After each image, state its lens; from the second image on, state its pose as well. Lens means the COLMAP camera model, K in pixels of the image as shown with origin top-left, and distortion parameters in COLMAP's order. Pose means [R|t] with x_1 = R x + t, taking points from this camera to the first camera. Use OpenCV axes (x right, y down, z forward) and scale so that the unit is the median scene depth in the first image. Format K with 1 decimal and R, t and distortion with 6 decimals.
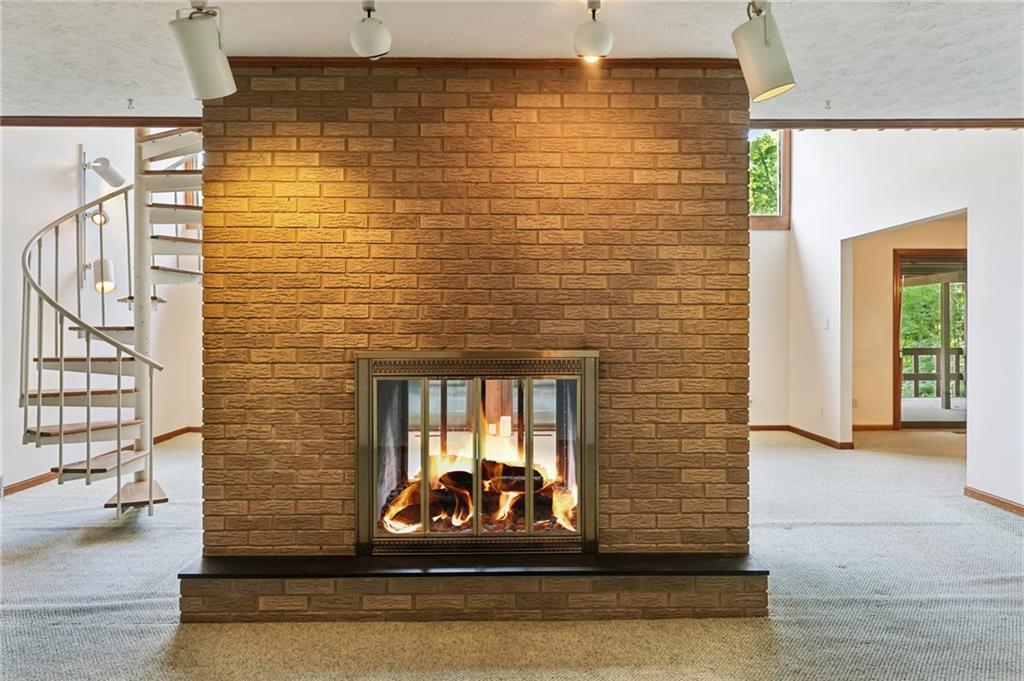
lens RADIAL K [[688.8, 0, 512.1], [0, 688.8, 321.3], [0, 0, 1]] dist [0.003002, -0.000649]
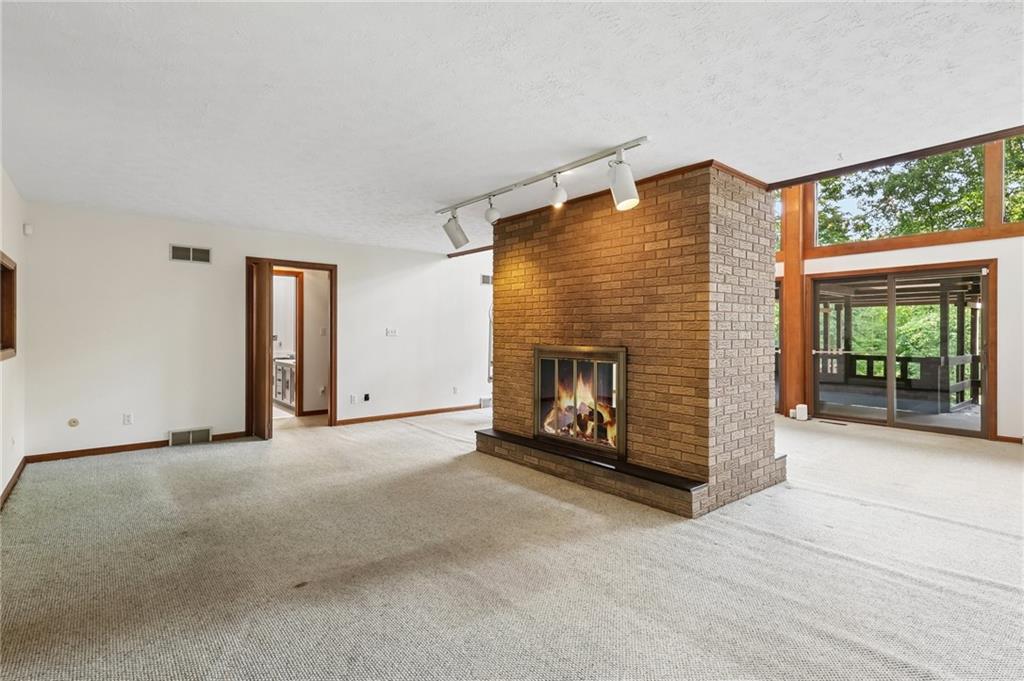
lens RADIAL K [[483.8, 0, 511.0], [0, 483.8, 334.7], [0, 0, 1]] dist [0.003847, 0.000410]
pose [[0.630741, 0.007398, -0.775958, 0.902291], [-0.007895, 0.999964, 0.003117, 0.006789], [0.775953, 0.004160, 0.630777, -0.017566]]
